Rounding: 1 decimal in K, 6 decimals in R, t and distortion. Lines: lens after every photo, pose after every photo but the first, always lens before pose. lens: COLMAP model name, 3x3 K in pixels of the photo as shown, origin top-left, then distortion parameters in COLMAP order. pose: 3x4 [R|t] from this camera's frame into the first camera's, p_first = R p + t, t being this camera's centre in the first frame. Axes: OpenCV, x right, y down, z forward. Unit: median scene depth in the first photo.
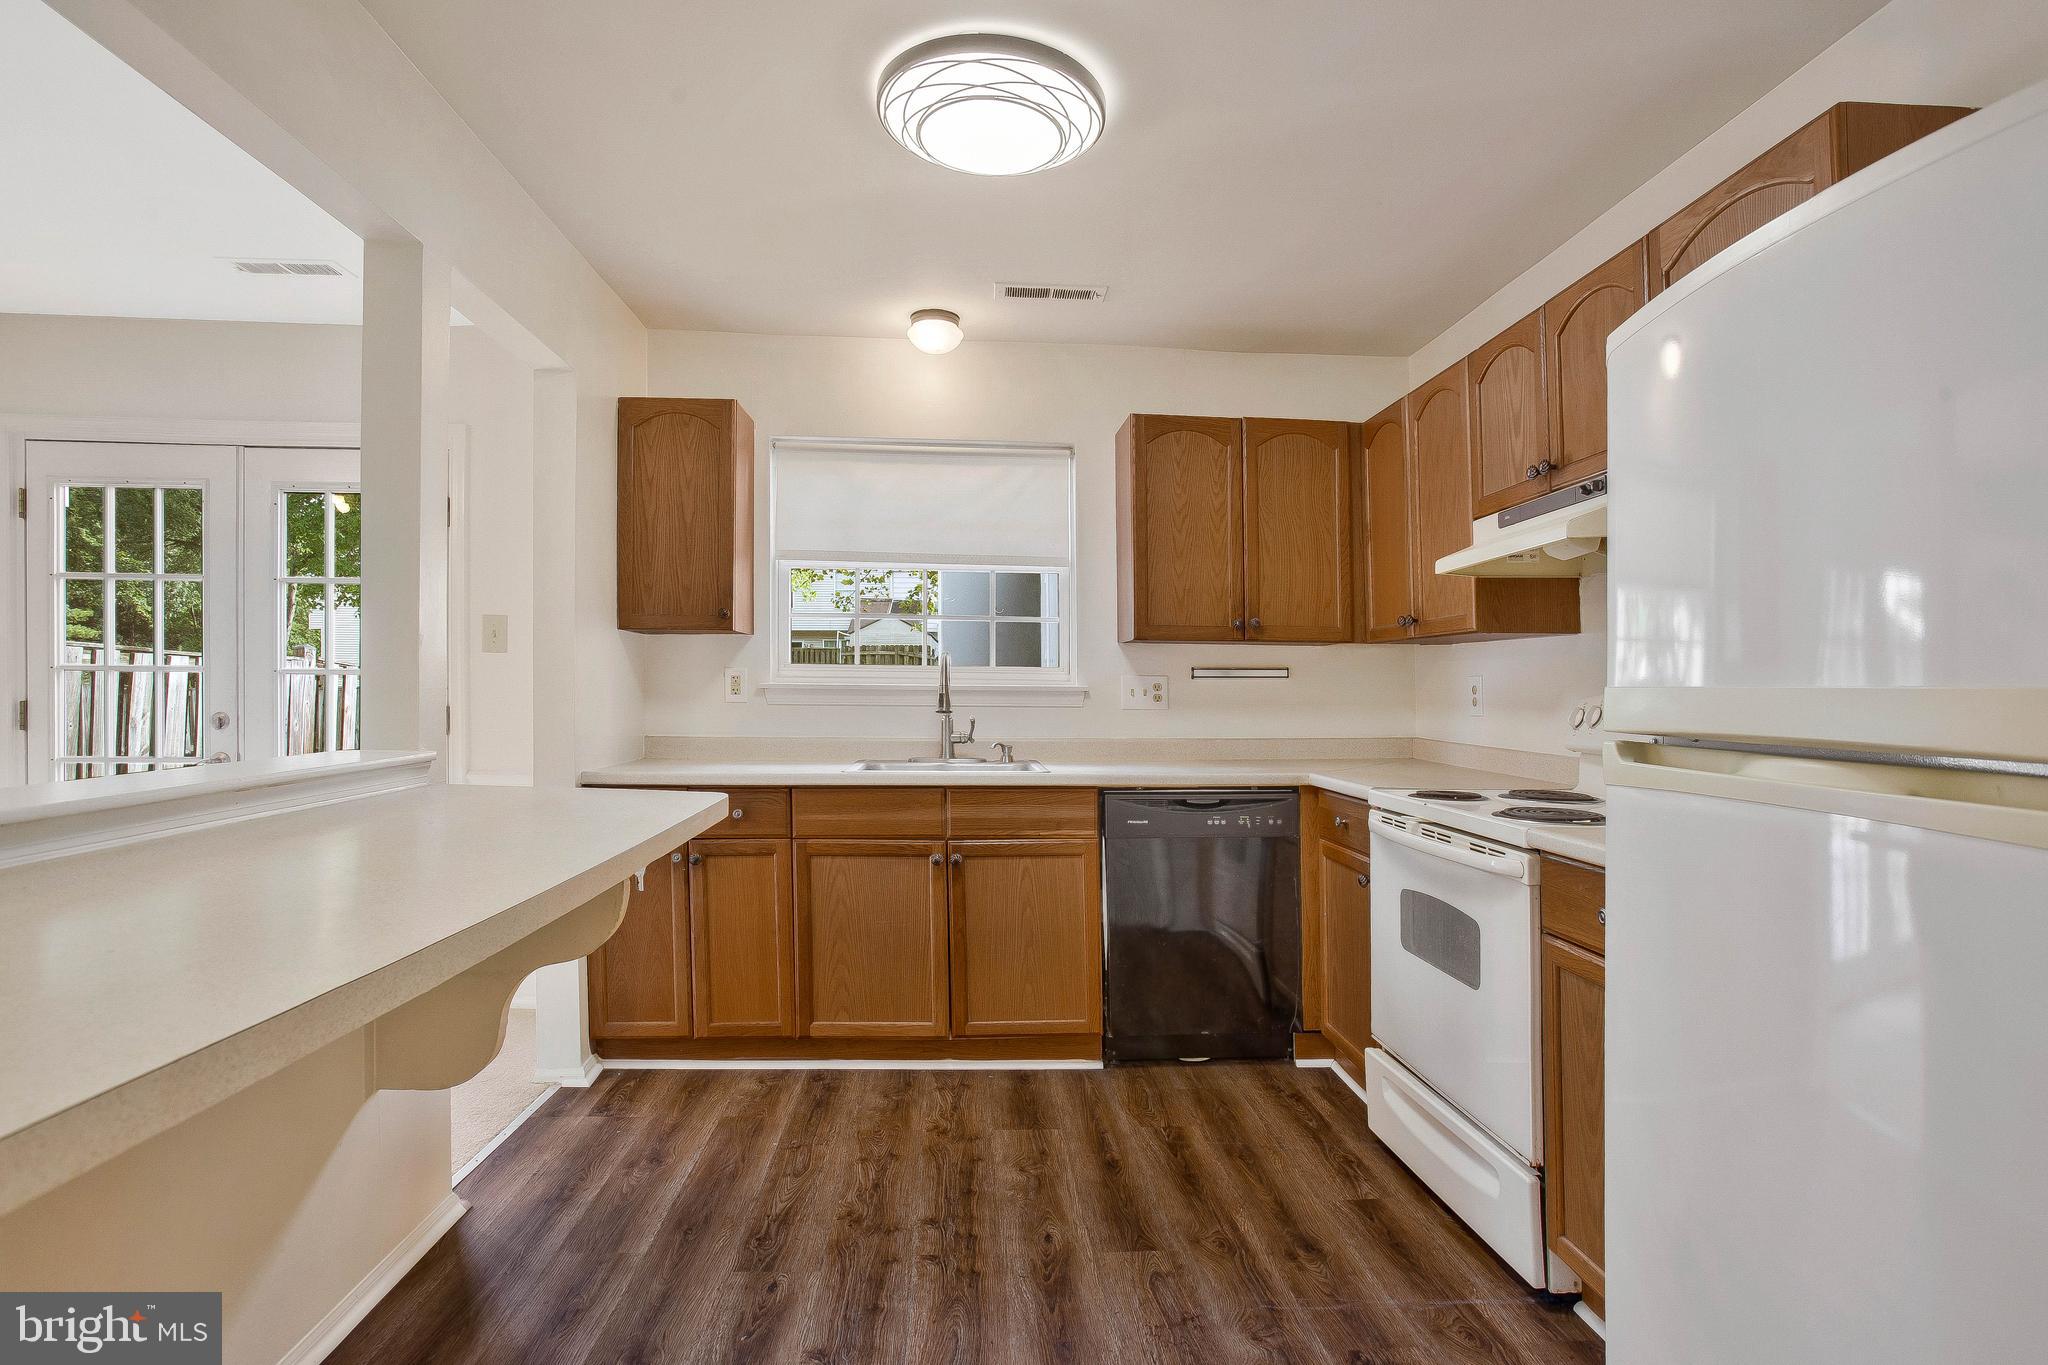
lens RADIAL K [[1010.2, 0, 1025.8], [0, 1010.2, 701.3], [0, 0, 1]] dist [-0.059601, 0.028254]
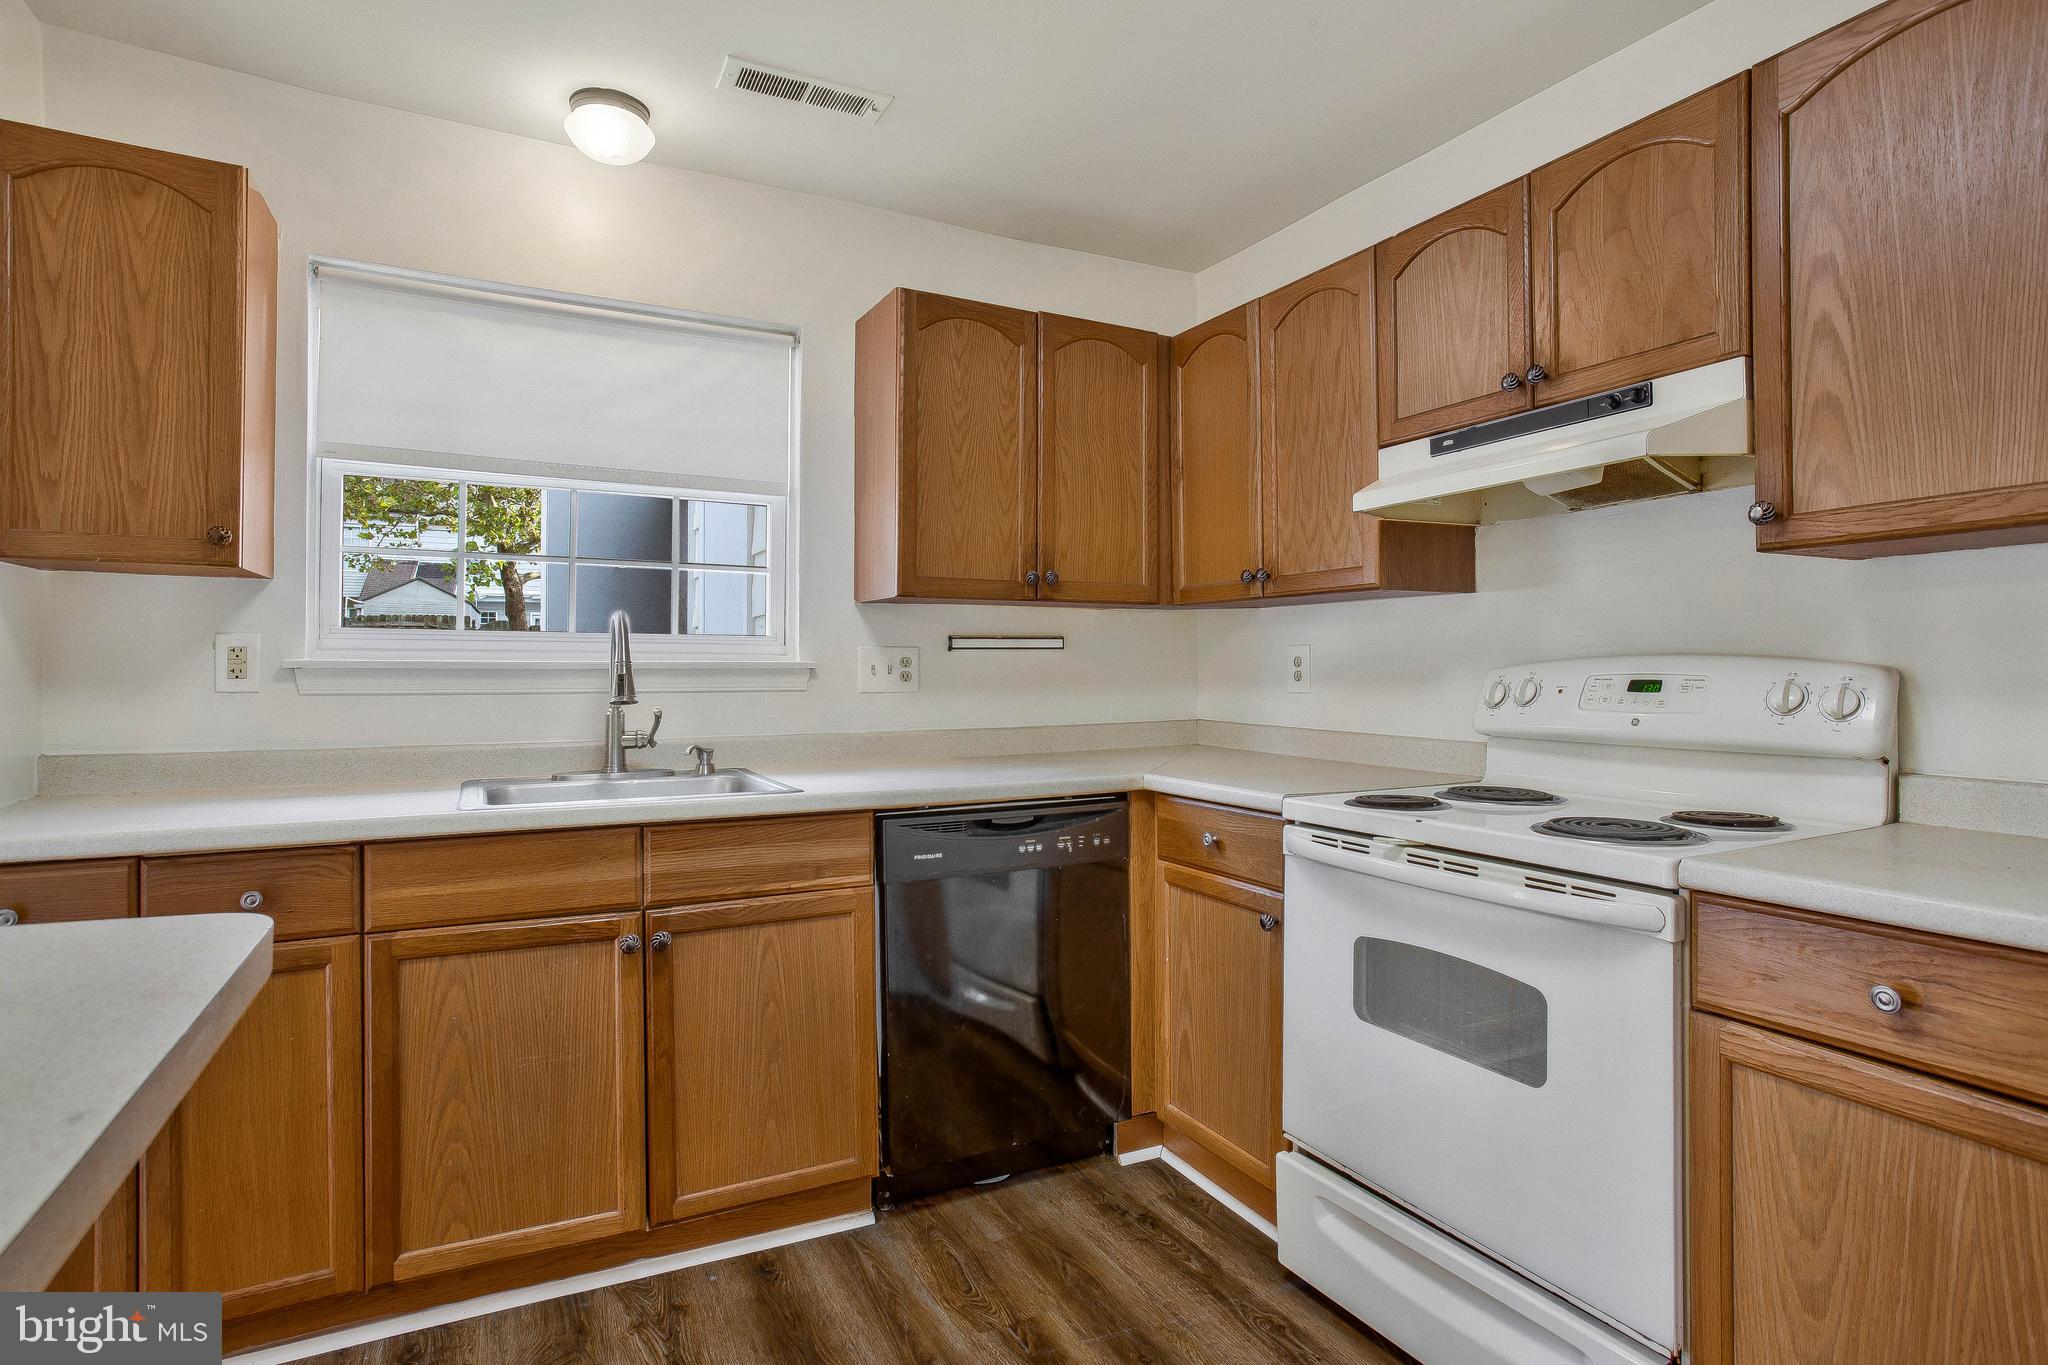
lens RADIAL K [[1068.1, 0, 1019.4], [0, 1068.1, 632.5], [0, 0, 1]] dist [-0.027204, 0.000073]
pose [[0.919159, 0.005021, 0.393854, -0.121098], [0.010513, 0.999250, -0.037272, -0.006680], [-0.393746, 0.038399, 0.918417, 0.290681]]
